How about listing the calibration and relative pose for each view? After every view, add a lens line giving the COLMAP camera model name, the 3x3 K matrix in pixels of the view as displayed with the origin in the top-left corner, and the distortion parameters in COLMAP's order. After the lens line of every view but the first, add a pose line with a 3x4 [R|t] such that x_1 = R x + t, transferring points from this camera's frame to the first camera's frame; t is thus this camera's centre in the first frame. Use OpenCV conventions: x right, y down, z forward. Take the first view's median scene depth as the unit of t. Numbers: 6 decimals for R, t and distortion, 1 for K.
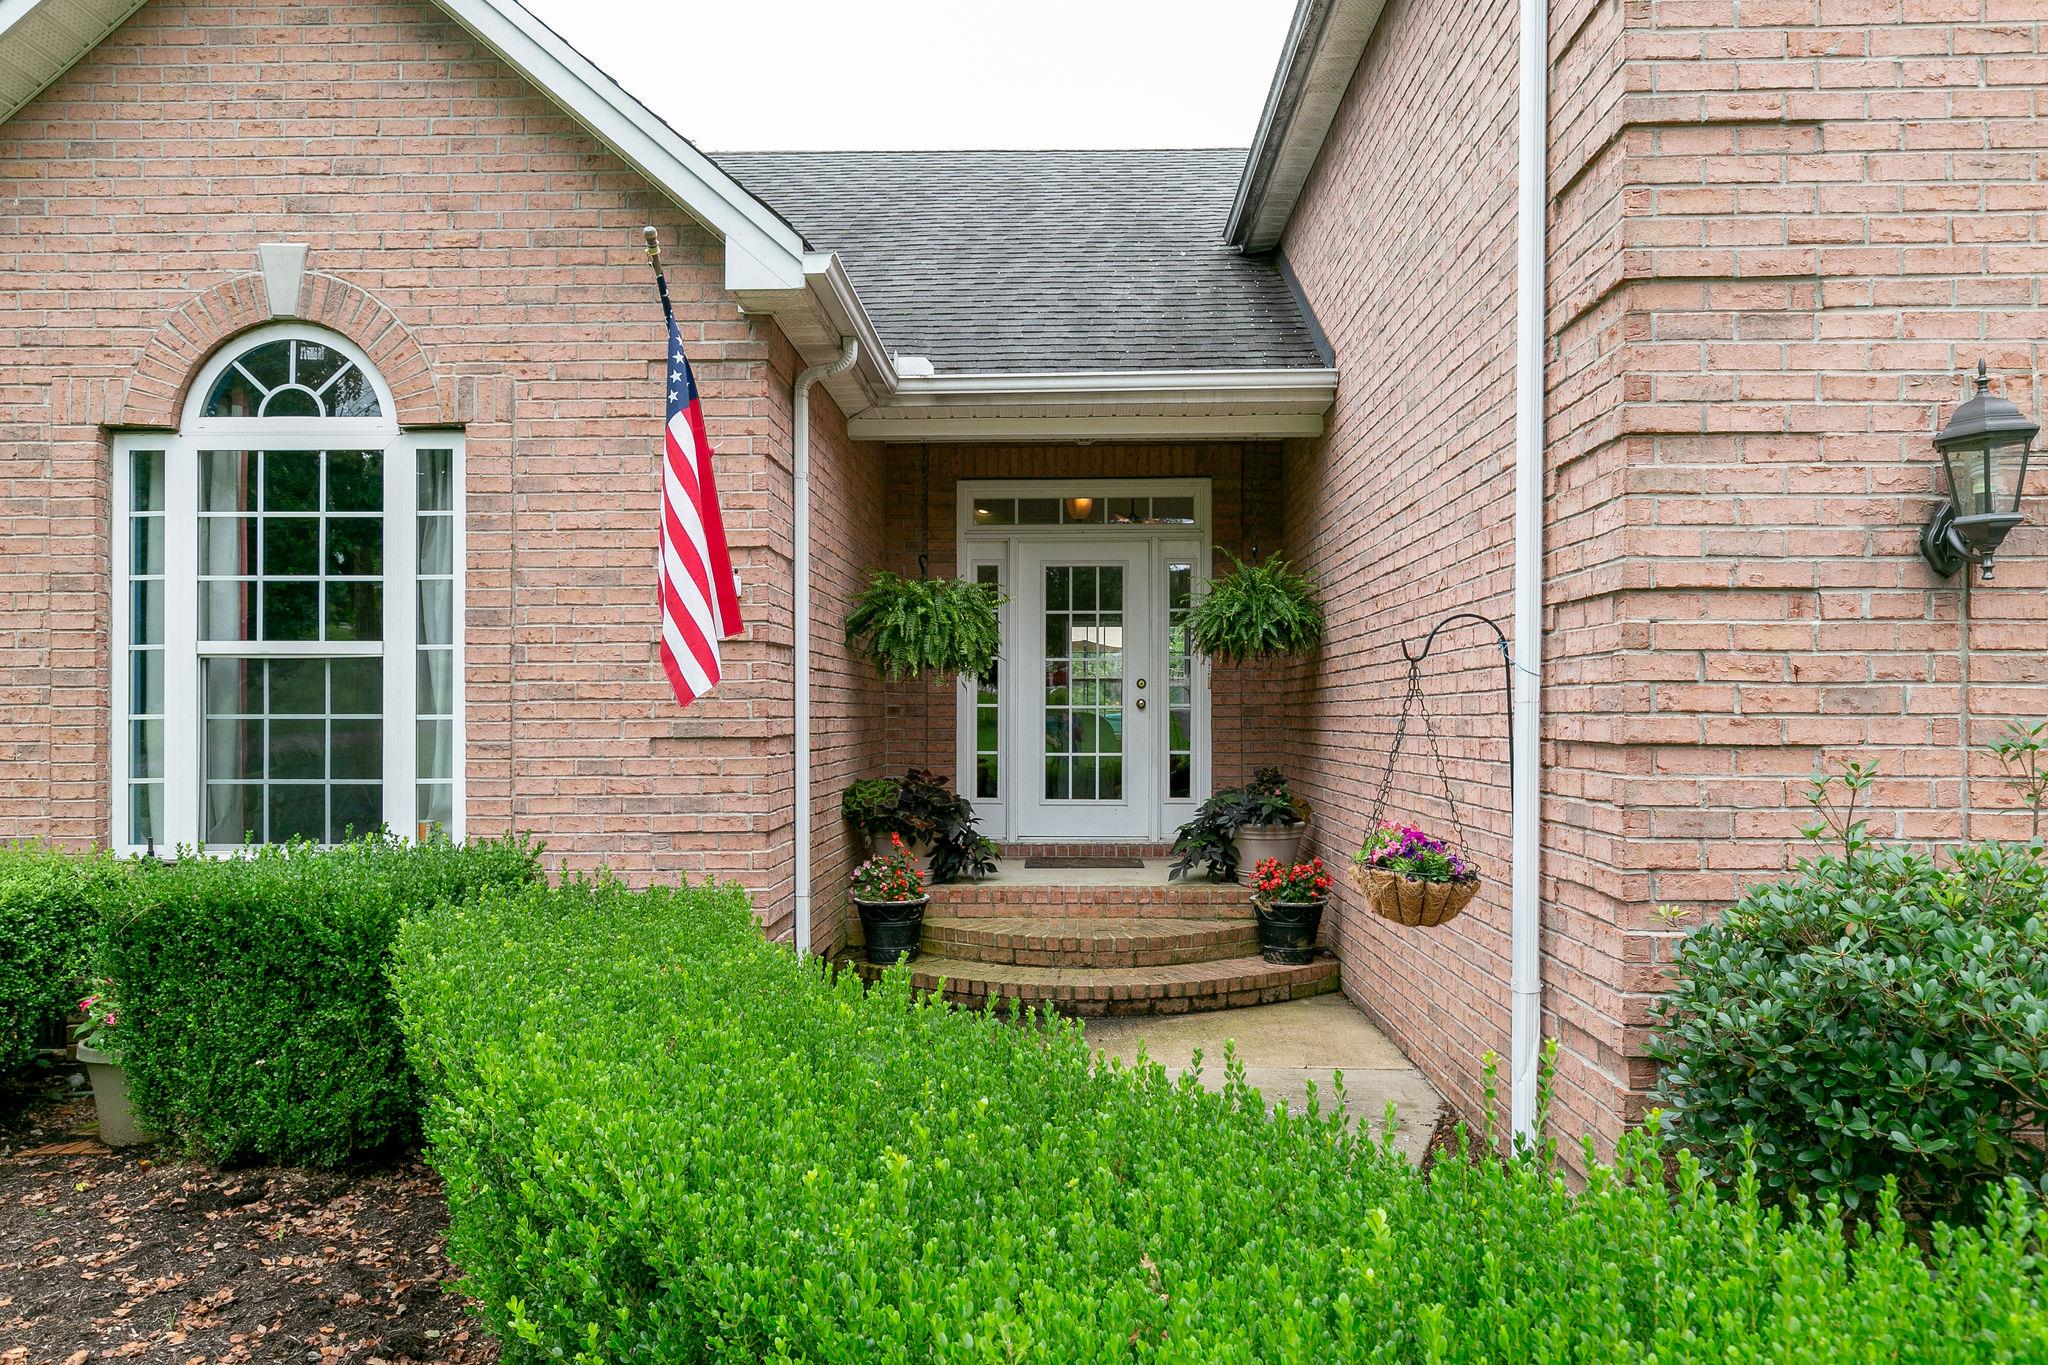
lens RADIAL K [[1357.1, 0, 1014.5], [0, 1357.1, 690.5], [0, 0, 1]] dist [0.011017, 0.002515]
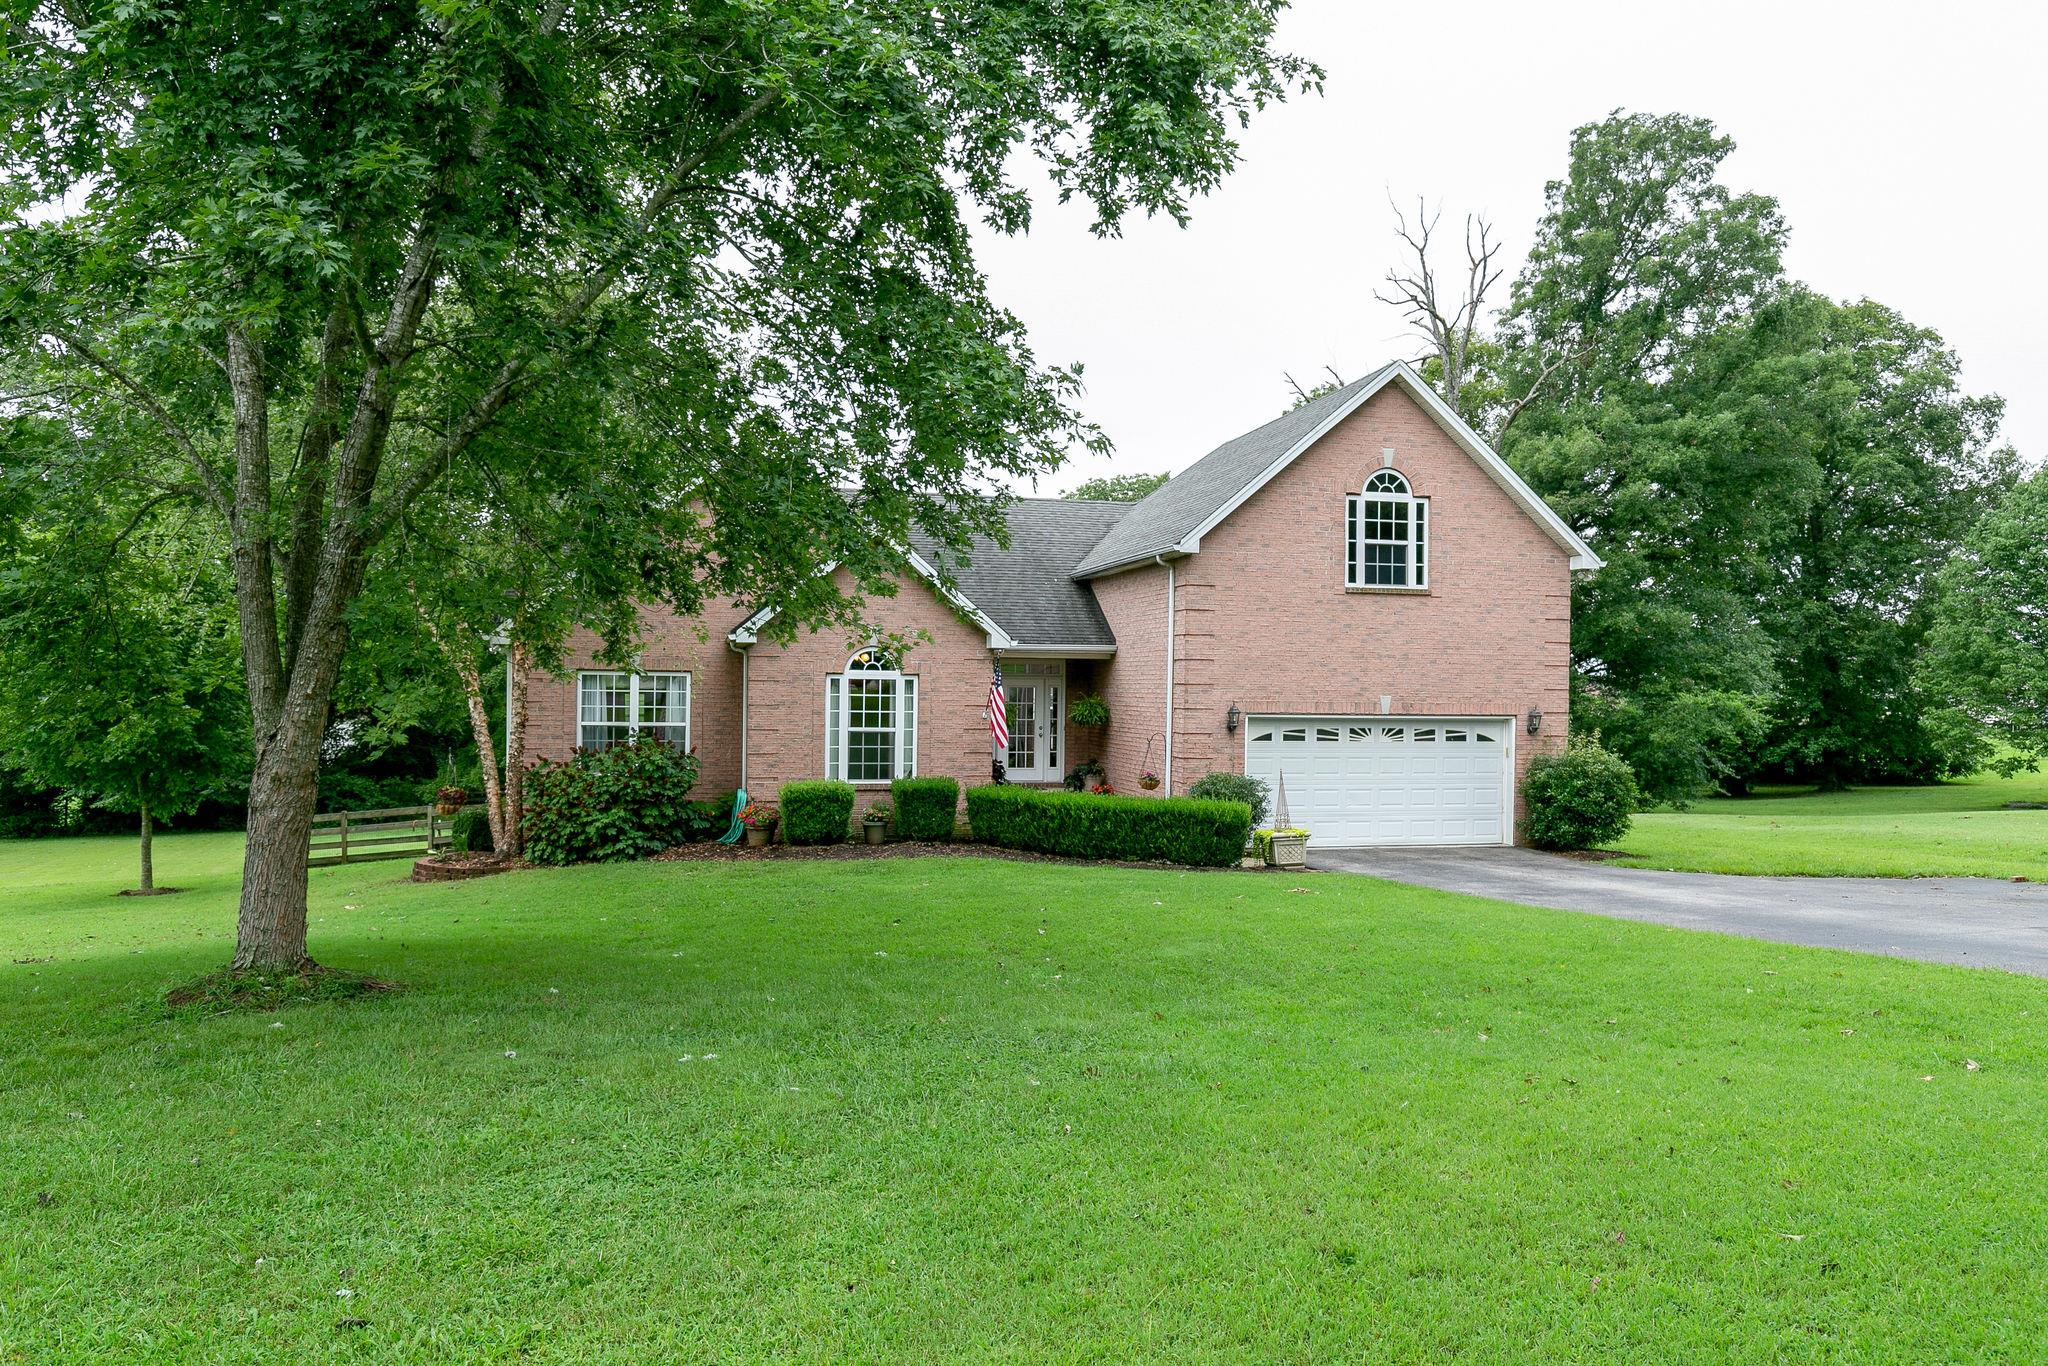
lens RADIAL K [[937.5, 0, 1023.7], [0, 937.5, 687.3], [0, 0, 1]] dist [0.010740, 0.000728]
pose [[0.976023, 0.014278, 0.217199, -0.686169], [-0.013216, 0.999893, -0.006345, -0.140510], [-0.217266, 0.003322, 0.976107, -1.729226]]
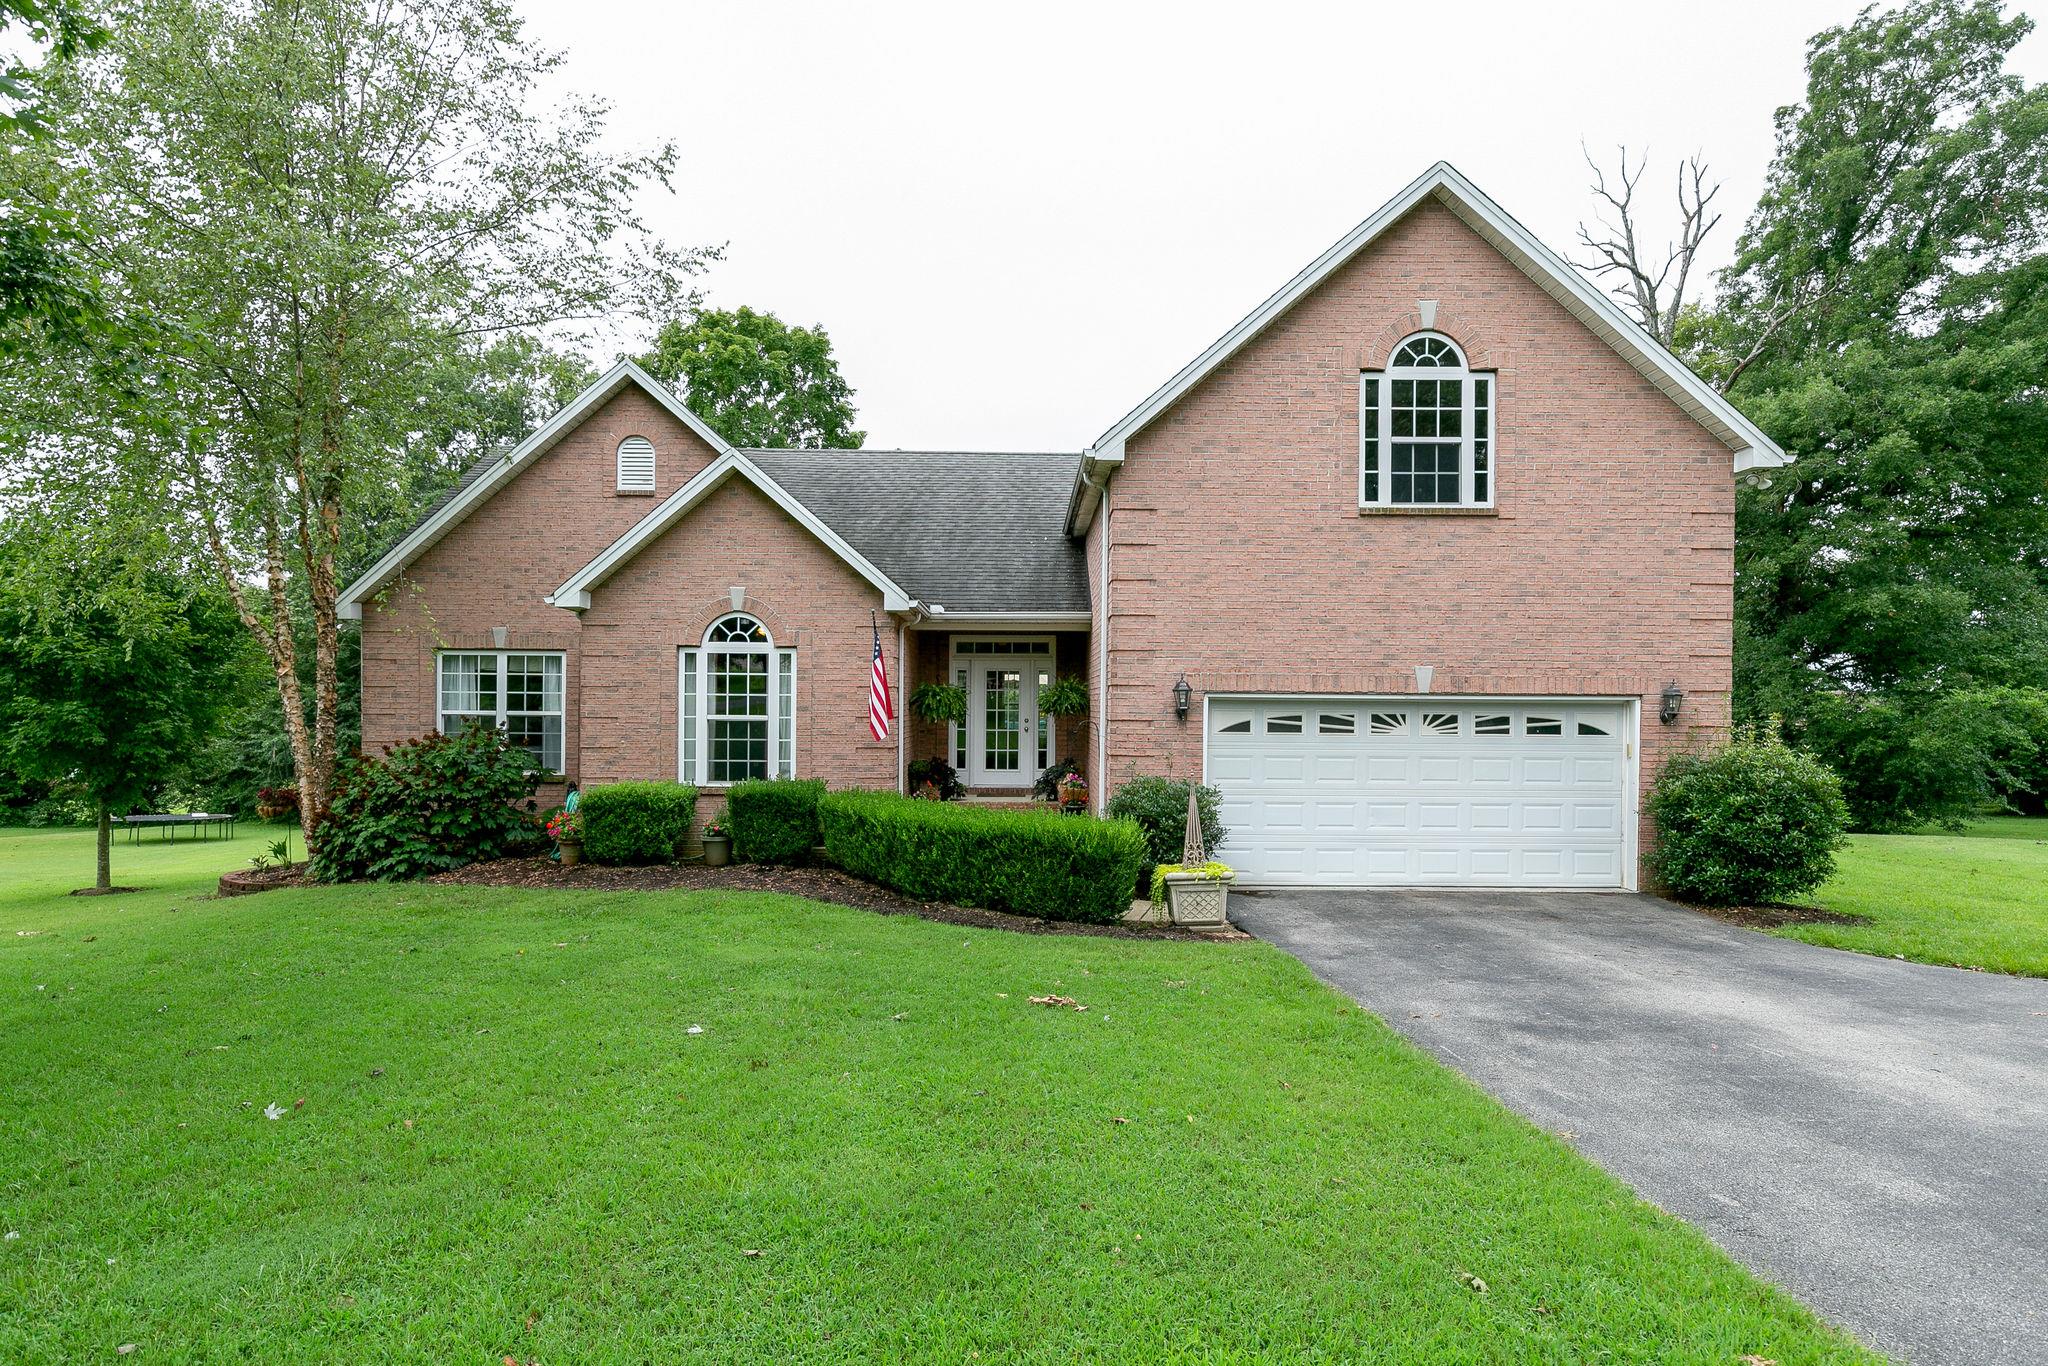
lens RADIAL K [[937.5, 0, 1018.9], [0, 937.5, 695.9], [0, 0, 1]] dist [0.010740, 0.000728]
pose [[0.998797, 0.008883, 0.048218, 0.001620], [-0.008898, 0.999960, 0.000104, -0.085363], [-0.048215, -0.000533, 0.998837, -1.141812]]
